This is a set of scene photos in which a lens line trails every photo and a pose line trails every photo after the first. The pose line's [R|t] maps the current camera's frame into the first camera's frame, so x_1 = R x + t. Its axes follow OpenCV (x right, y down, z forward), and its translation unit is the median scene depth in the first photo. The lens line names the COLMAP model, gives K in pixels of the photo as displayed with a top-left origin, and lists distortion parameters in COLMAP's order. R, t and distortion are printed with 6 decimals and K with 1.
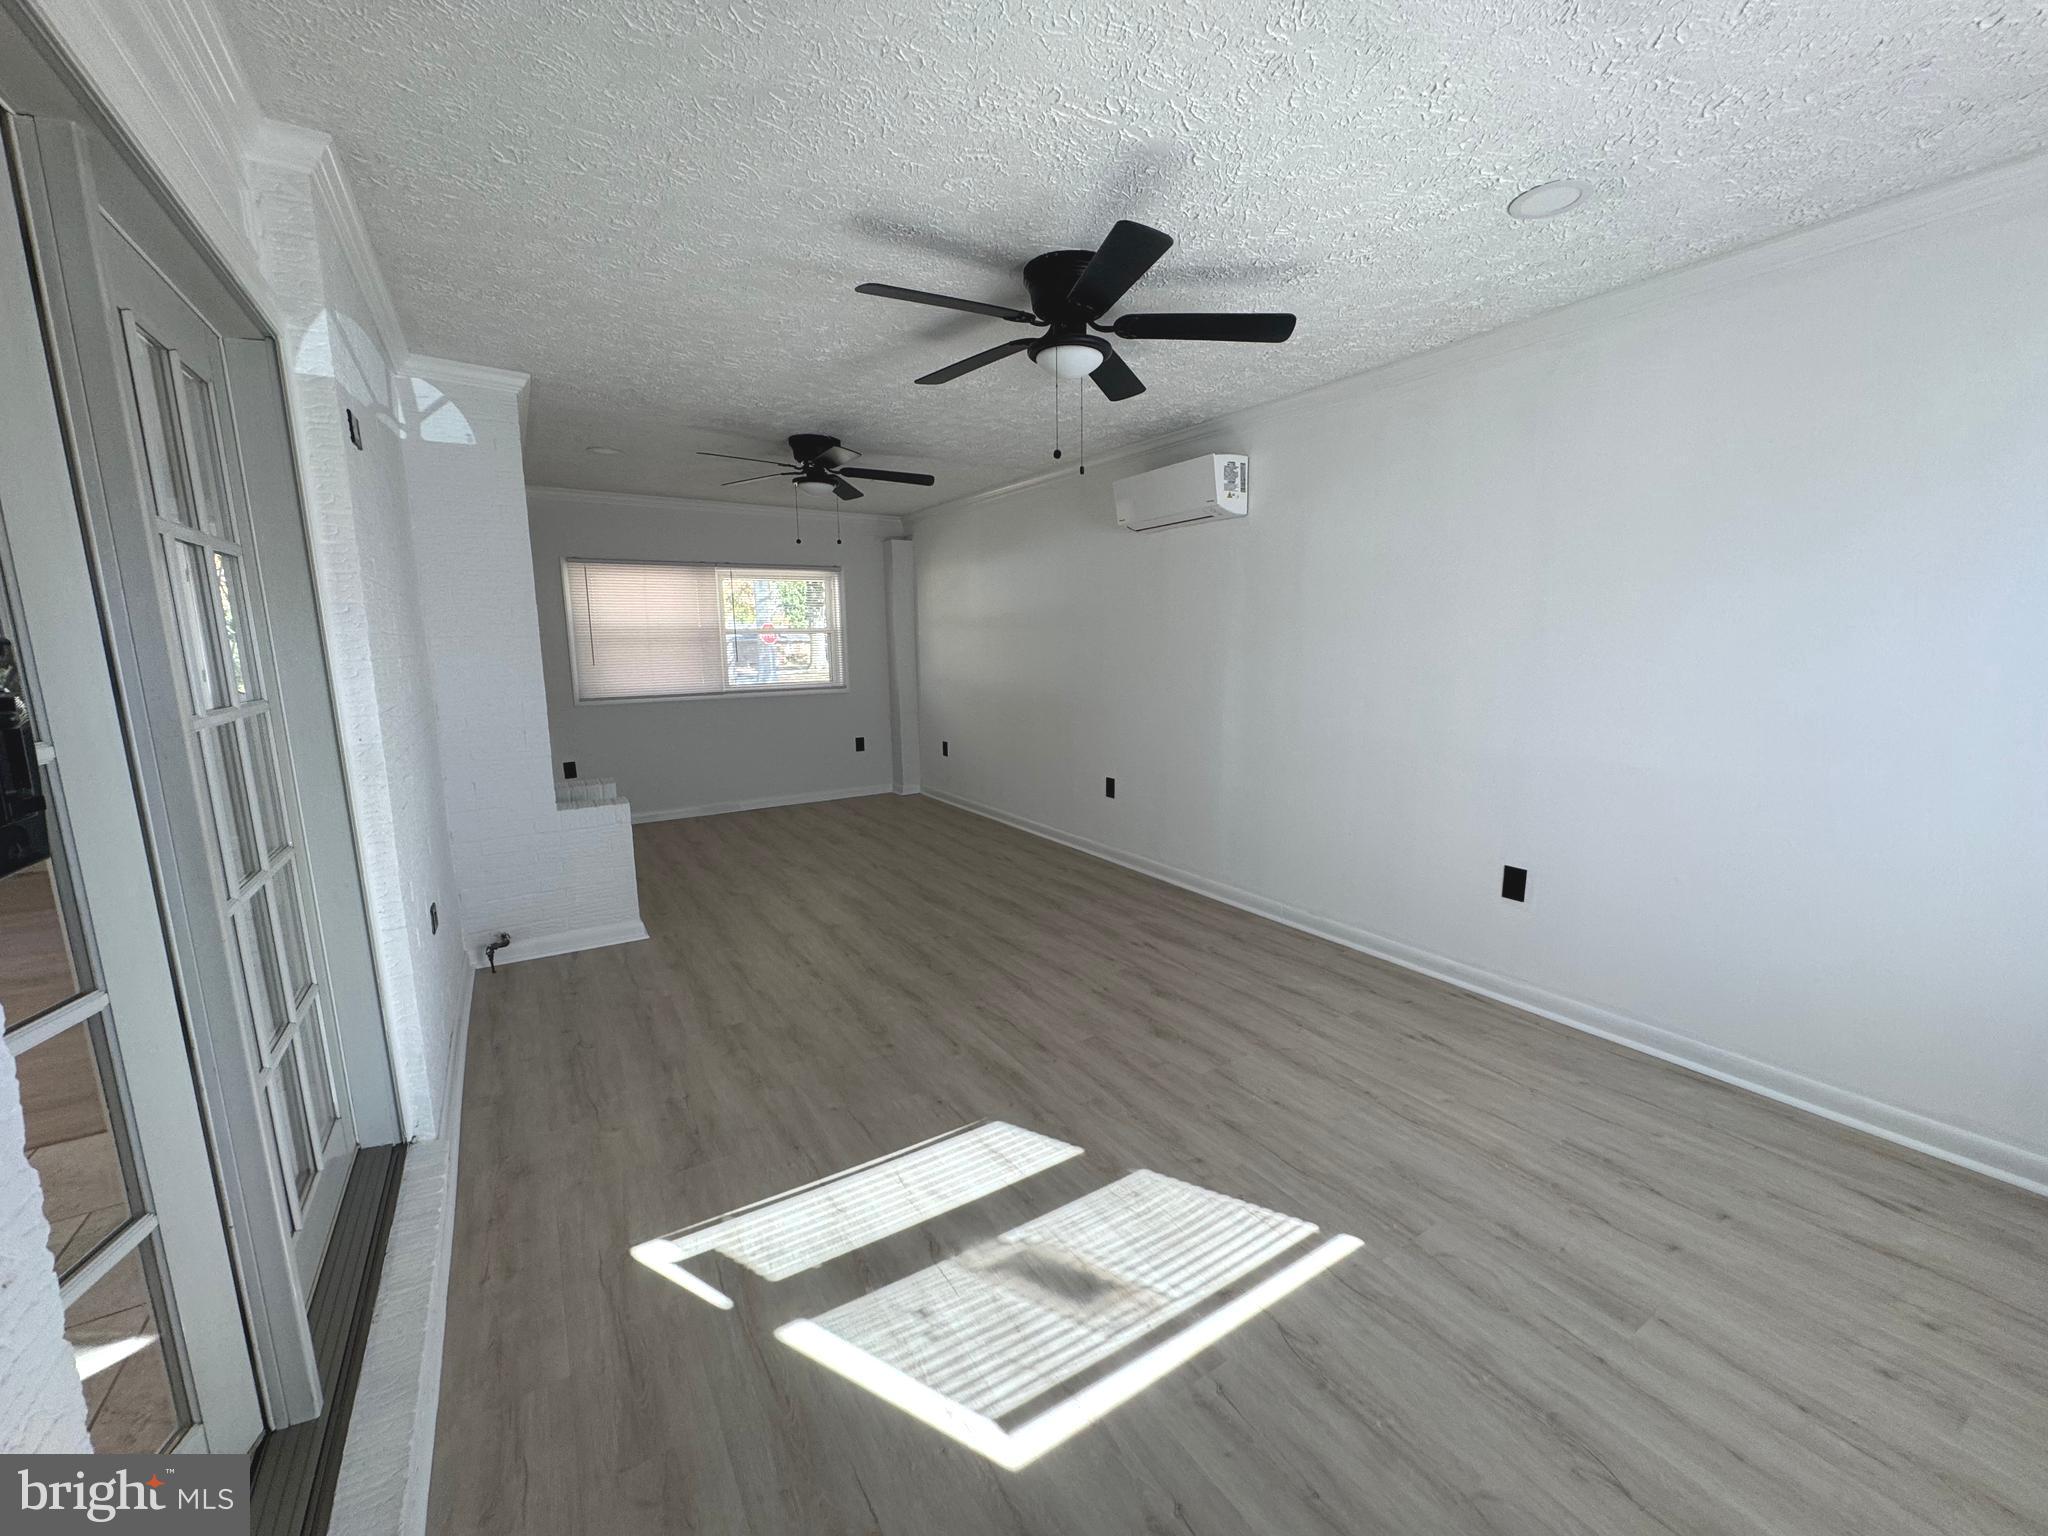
lens RADIAL K [[812.5, 0, 1014.3], [0, 812.5, 766.5], [0, 0, 1]] dist [-0.013202, 0.000587]
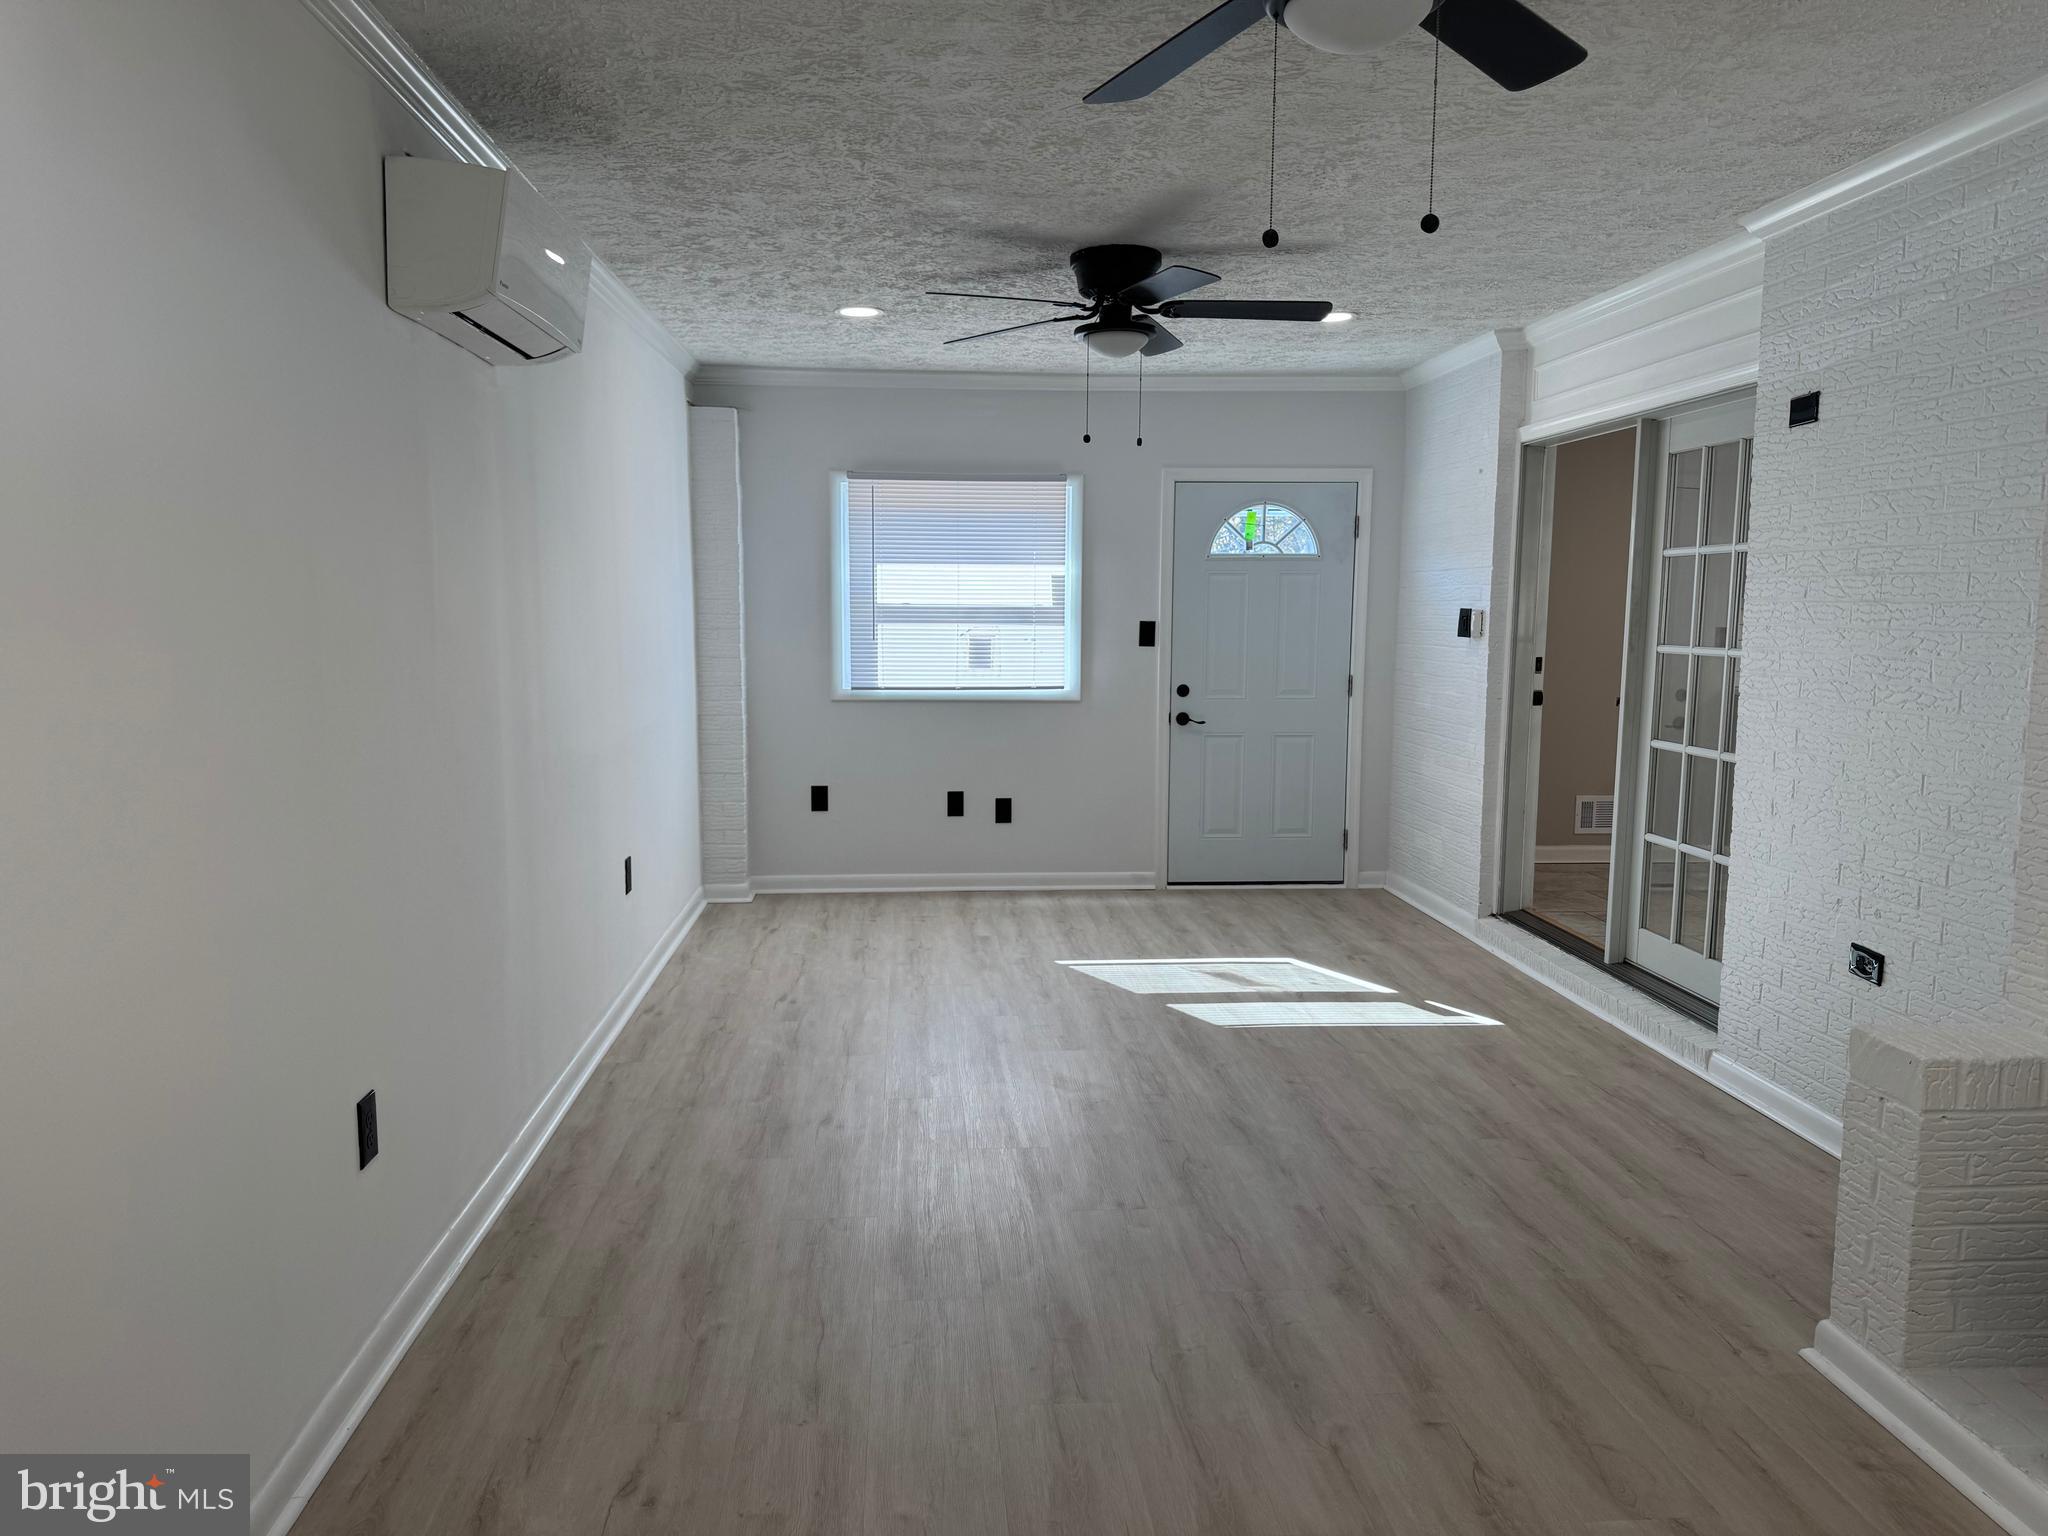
lens RADIAL K [[1440.3, 0, 1012.3], [0, 1440.3, 776.5], [0, 0, 1]] dist [0.049075, -0.074431]
pose [[-0.888993, -0.048235, 0.455372, -0.490540], [0.077883, 0.964022, 0.254157, -0.326751], [-0.451248, 0.261410, -0.853253, 2.017140]]
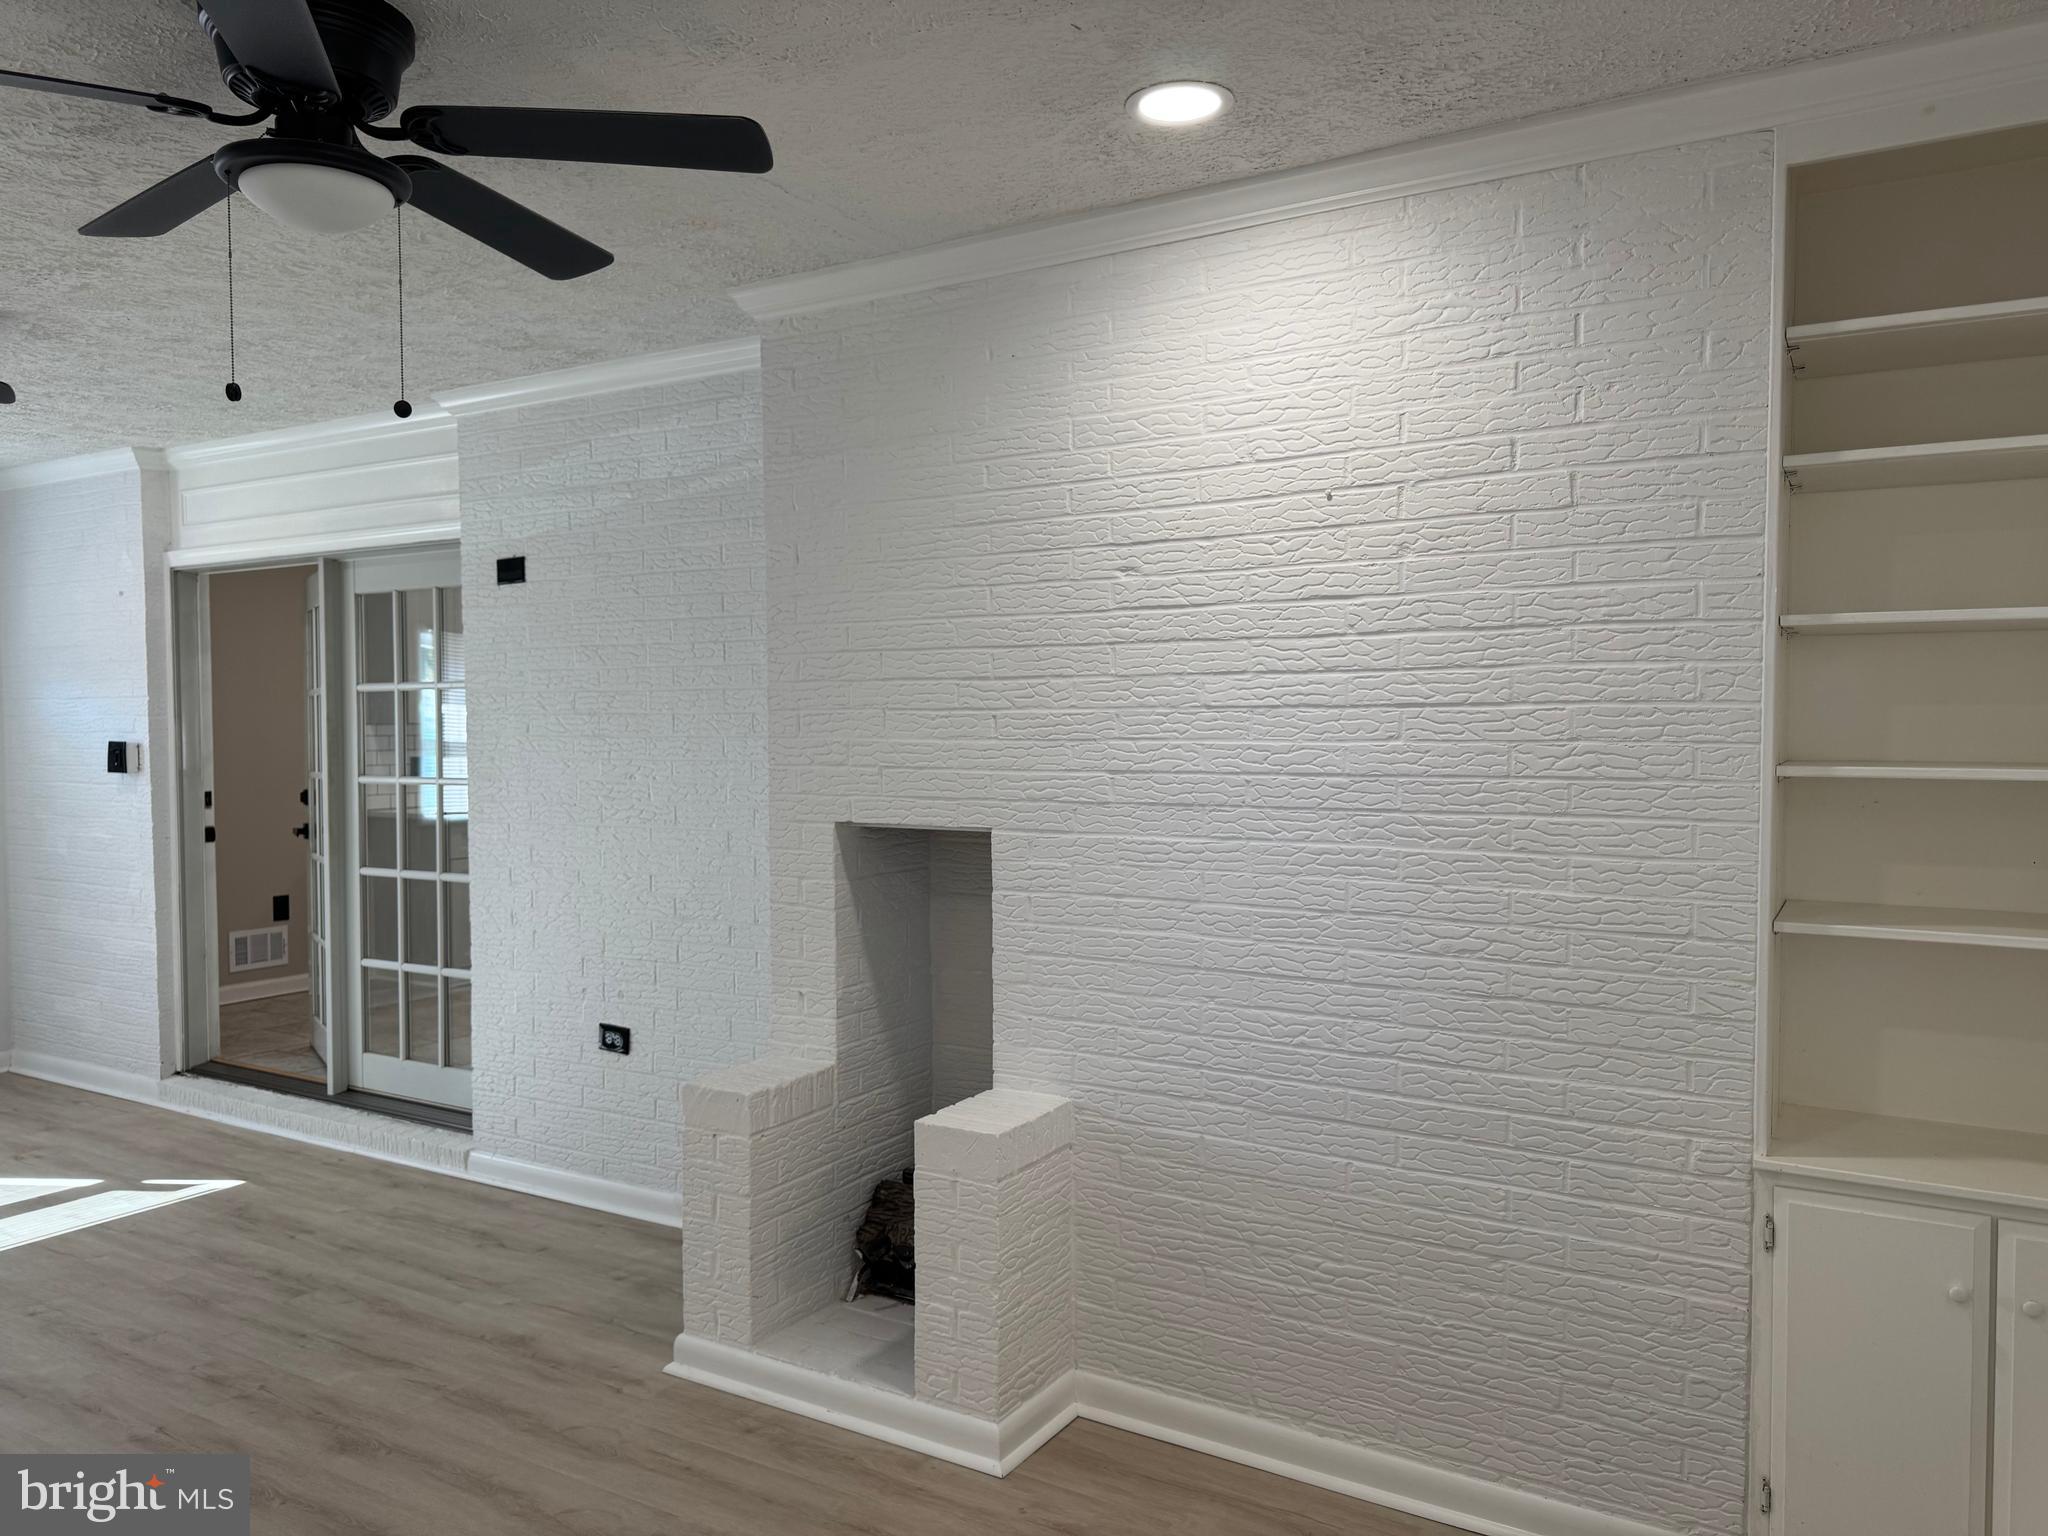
lens RADIAL K [[1440.3, 0, 1056.8], [0, 1440.3, 770.3], [0, 0, 1]] dist [0.049075, -0.074431]
pose [[-0.875832, 0.029662, -0.481703, -0.295754], [-0.065302, 0.981647, 0.179180, -0.358536], [0.478177, 0.188388, -0.857821, 2.091866]]
